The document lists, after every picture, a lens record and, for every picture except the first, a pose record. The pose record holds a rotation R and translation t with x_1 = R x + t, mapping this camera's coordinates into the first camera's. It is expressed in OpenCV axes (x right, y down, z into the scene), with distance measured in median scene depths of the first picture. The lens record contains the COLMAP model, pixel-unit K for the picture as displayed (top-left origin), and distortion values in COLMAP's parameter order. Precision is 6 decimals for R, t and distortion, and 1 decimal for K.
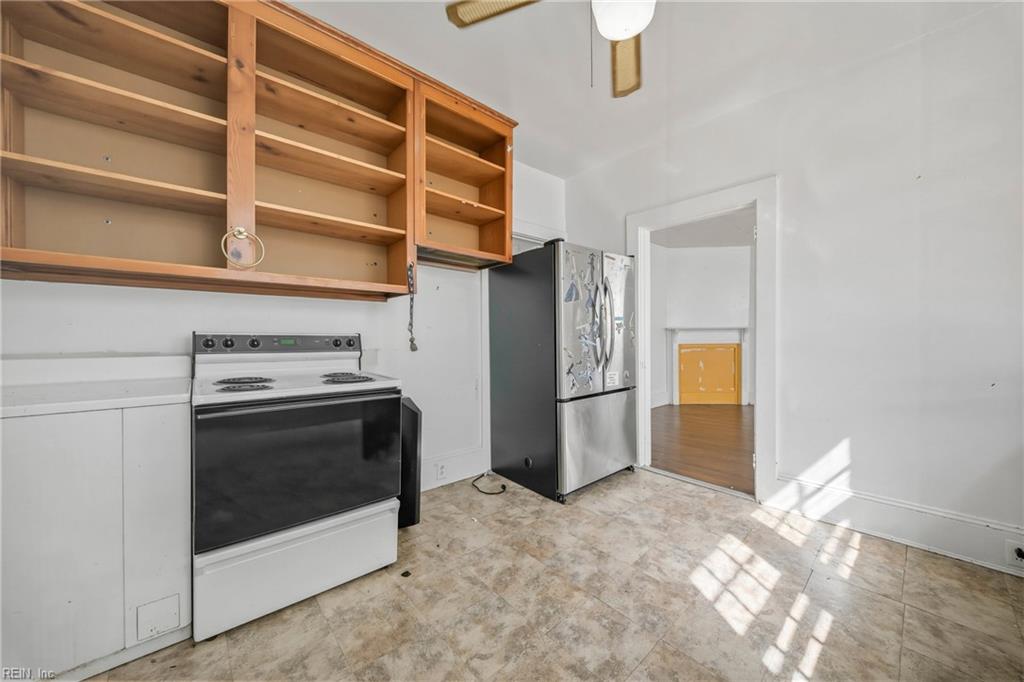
lens RADIAL K [[366.5, 0, 511.0], [0, 366.5, 339.8], [0, 0, 1]] dist [-0.000620, -0.003123]
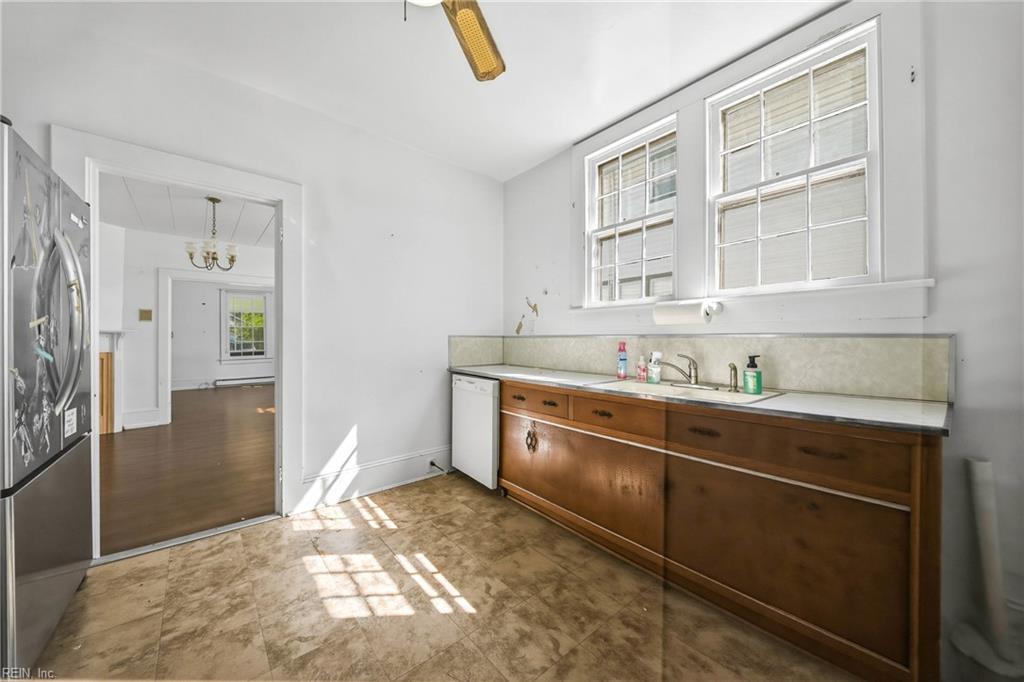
lens RADIAL K [[366.5, 0, 511.0], [0, 366.5, 339.8], [0, 0, 1]] dist [-0.000620, -0.003123]
pose [[0.018164, 0.009851, 0.999786, -0.342448], [0.009657, 0.999903, -0.010028, -0.001523], [-0.999788, 0.009837, 0.018067, 0.488320]]
